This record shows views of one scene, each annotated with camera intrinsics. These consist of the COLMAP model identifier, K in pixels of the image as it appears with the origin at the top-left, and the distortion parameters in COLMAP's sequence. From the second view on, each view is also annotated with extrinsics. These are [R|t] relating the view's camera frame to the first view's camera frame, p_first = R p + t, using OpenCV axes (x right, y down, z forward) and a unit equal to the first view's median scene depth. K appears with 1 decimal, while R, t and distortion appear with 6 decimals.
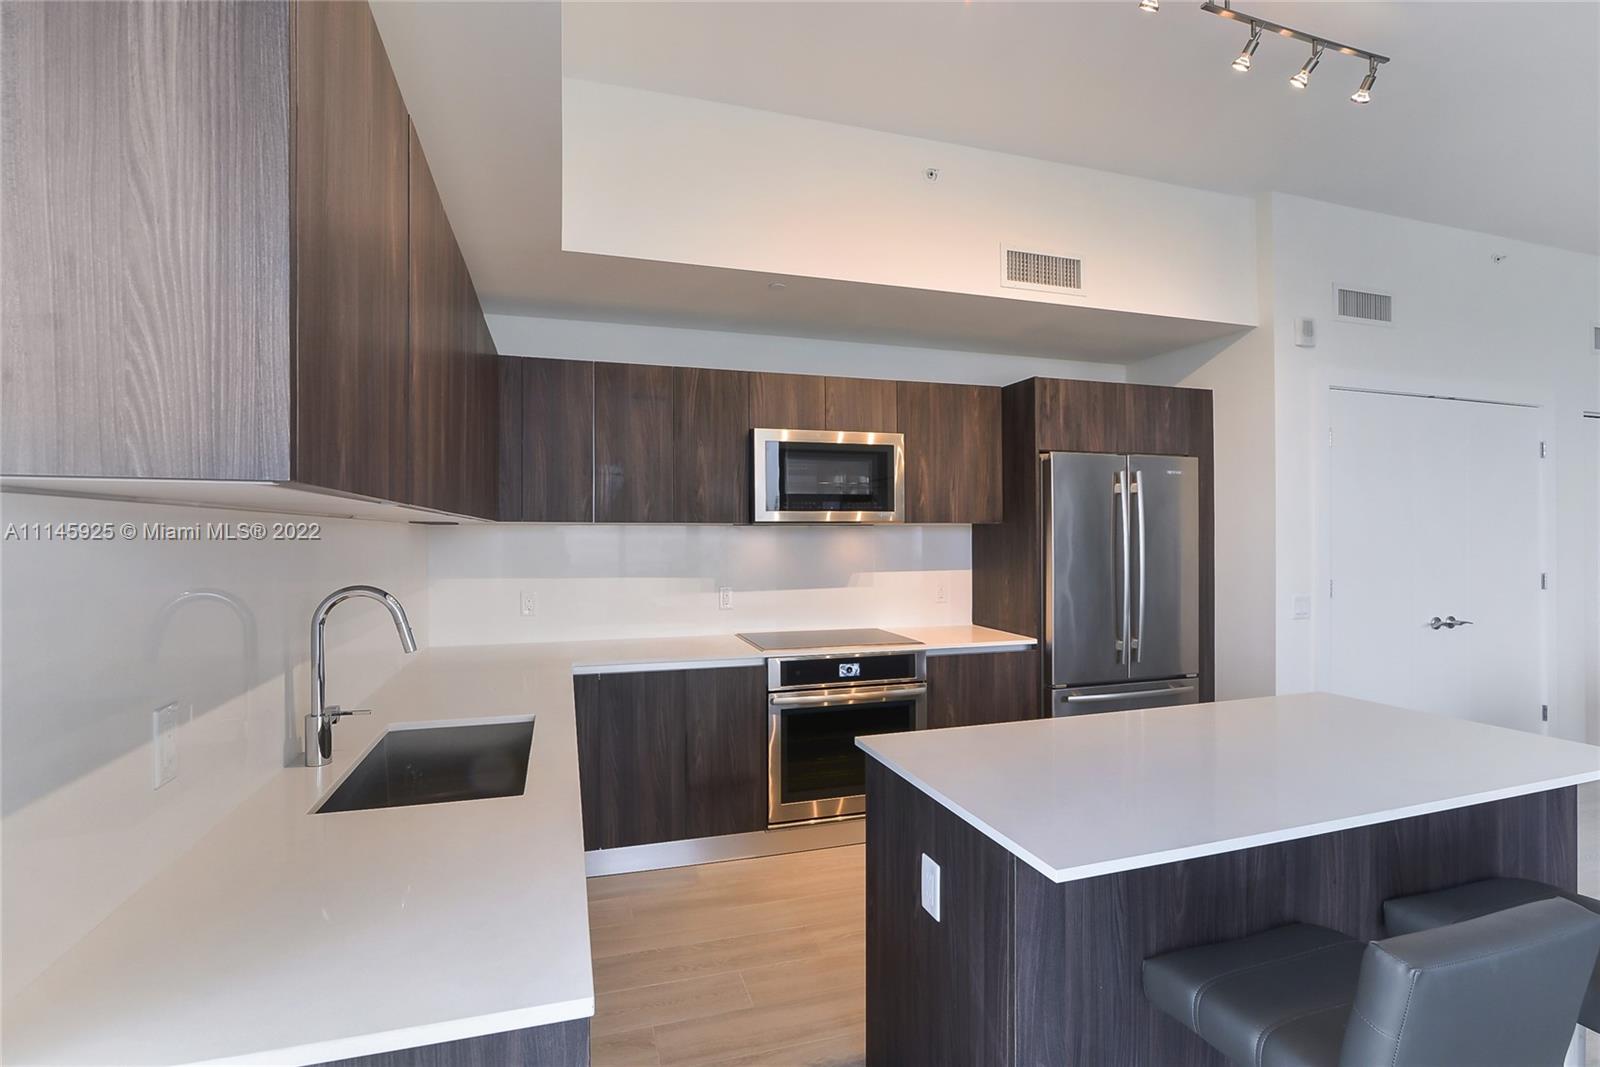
lens RADIAL K [[743.5, 0, 800.0], [0, 743.5, 533.5], [0, 0, 1]] dist [-0.001102, 0.000219]
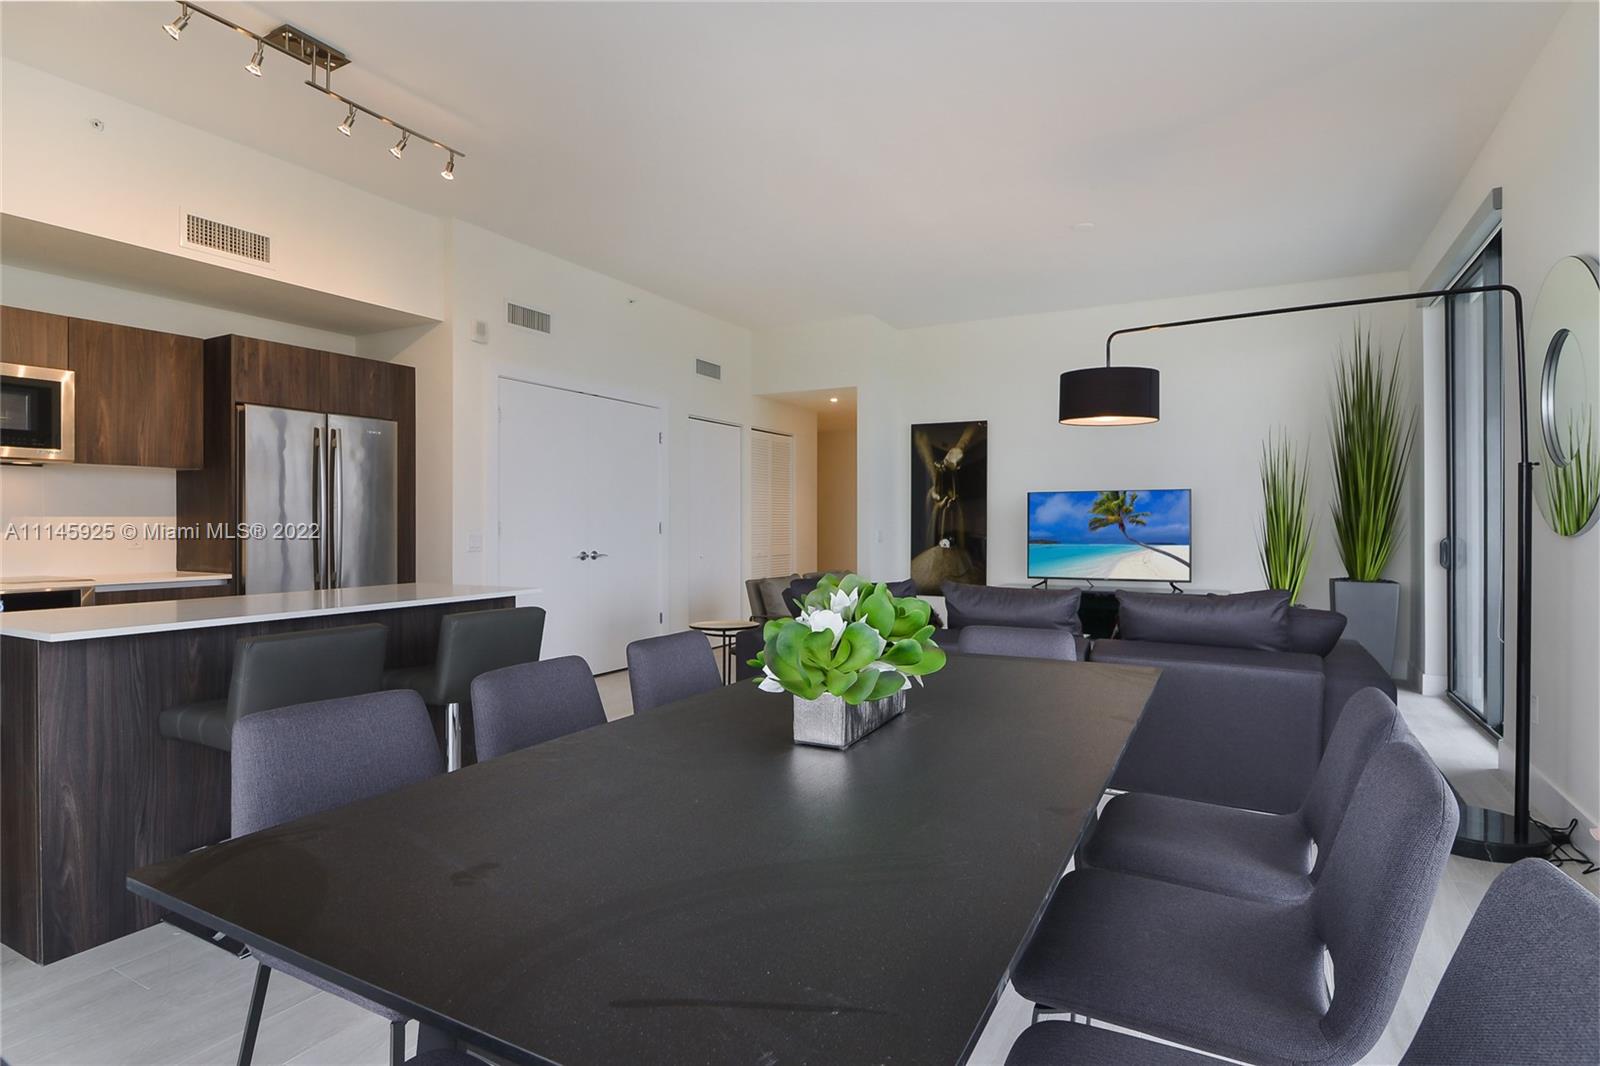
lens RADIAL K [[853.8, 0, 814.3], [0, 853.8, 532.1], [0, 0, 1]] dist [-0.001541, 0.000690]
pose [[0.742430, -0.000883, 0.669923, 0.109747], [-0.002172, 0.999991, 0.003726, 0.071563], [-0.669920, -0.004221, 0.742421, -0.492002]]
